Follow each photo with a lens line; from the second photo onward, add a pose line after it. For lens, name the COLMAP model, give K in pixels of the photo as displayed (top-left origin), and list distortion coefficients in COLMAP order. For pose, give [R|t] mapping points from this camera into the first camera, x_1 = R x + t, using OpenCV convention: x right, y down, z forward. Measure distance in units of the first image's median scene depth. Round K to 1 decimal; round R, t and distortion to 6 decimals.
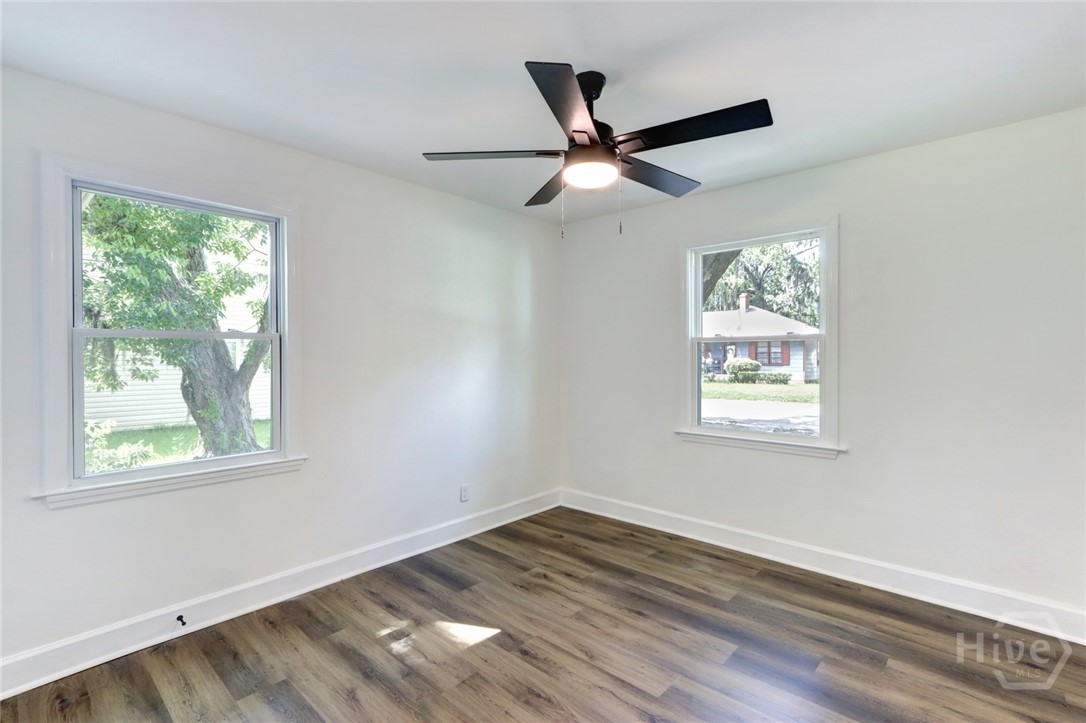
lens RADIAL K [[506.2, 0, 523.5], [0, 506.2, 348.7], [0, 0, 1]] dist [0.000075, 0.000815]
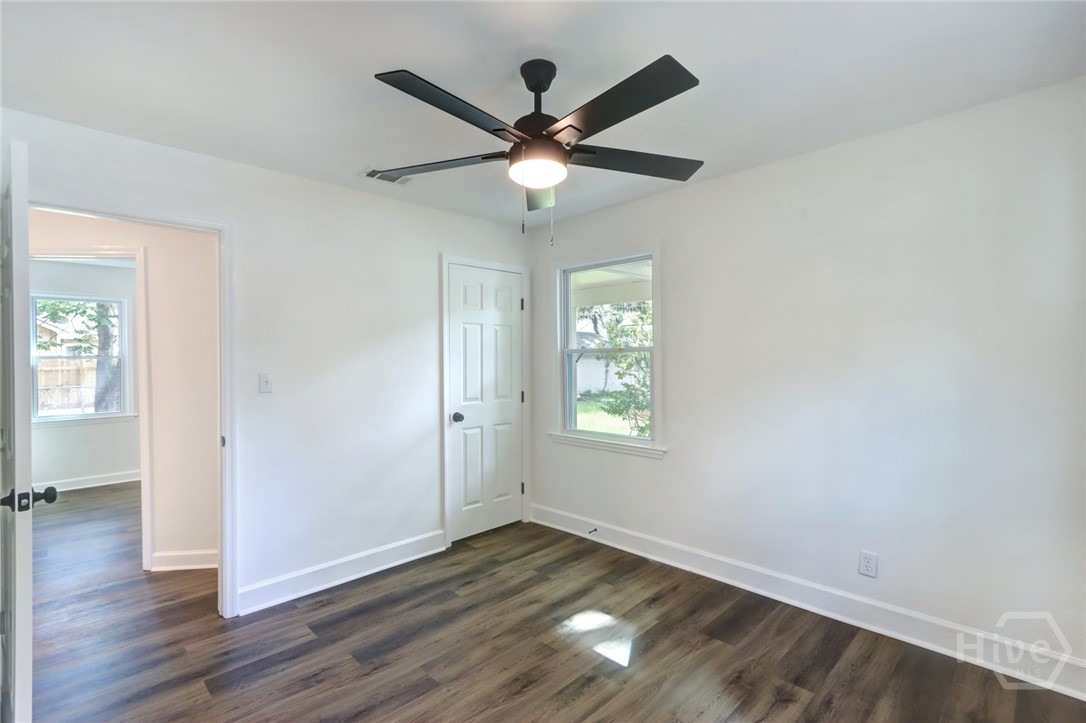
lens RADIAL K [[506.2, 0, 537.6], [0, 506.2, 361.4], [0, 0, 1]] dist [0.000075, 0.000815]
pose [[-0.042467, 0.005241, -0.999084, 0.738806], [0.017375, 0.999839, 0.004506, -0.001033], [0.998947, -0.017168, -0.042551, 0.737100]]
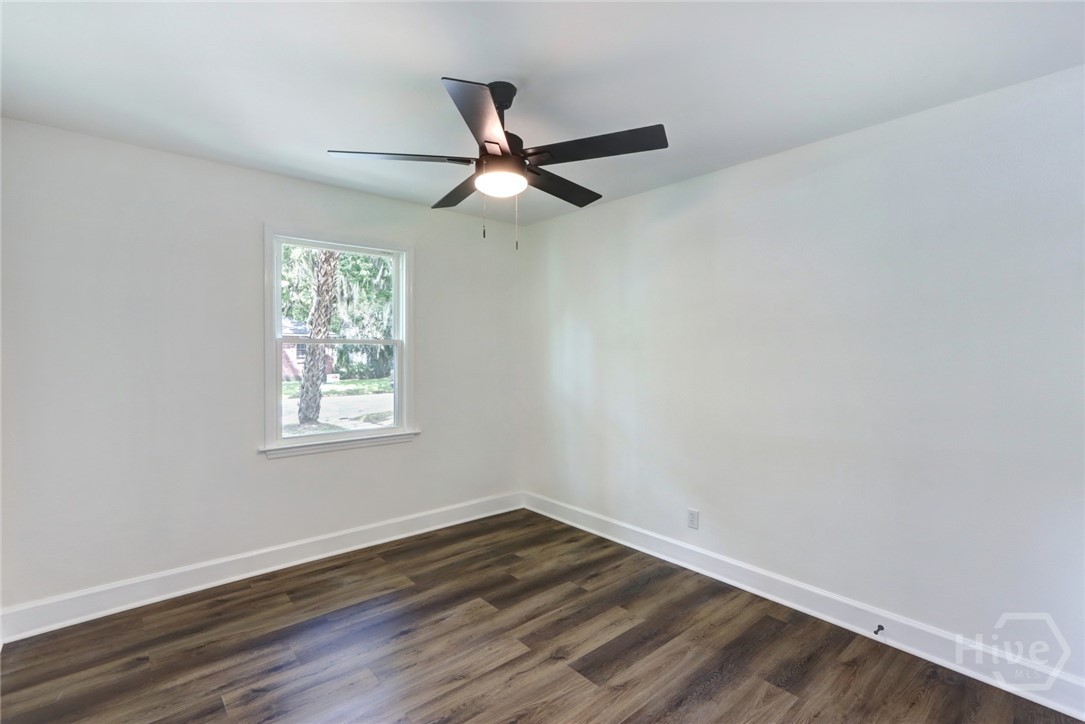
lens RADIAL K [[505.8, 0, 547.4], [0, 505.8, 365.5], [0, 0, 1]] dist [0.000075, 0.000815]
pose [[0.087605, -0.026476, 0.995803, -0.599855], [-0.010493, 0.999567, 0.027499, -0.003811], [-0.996100, -0.012858, 0.087289, 0.586513]]
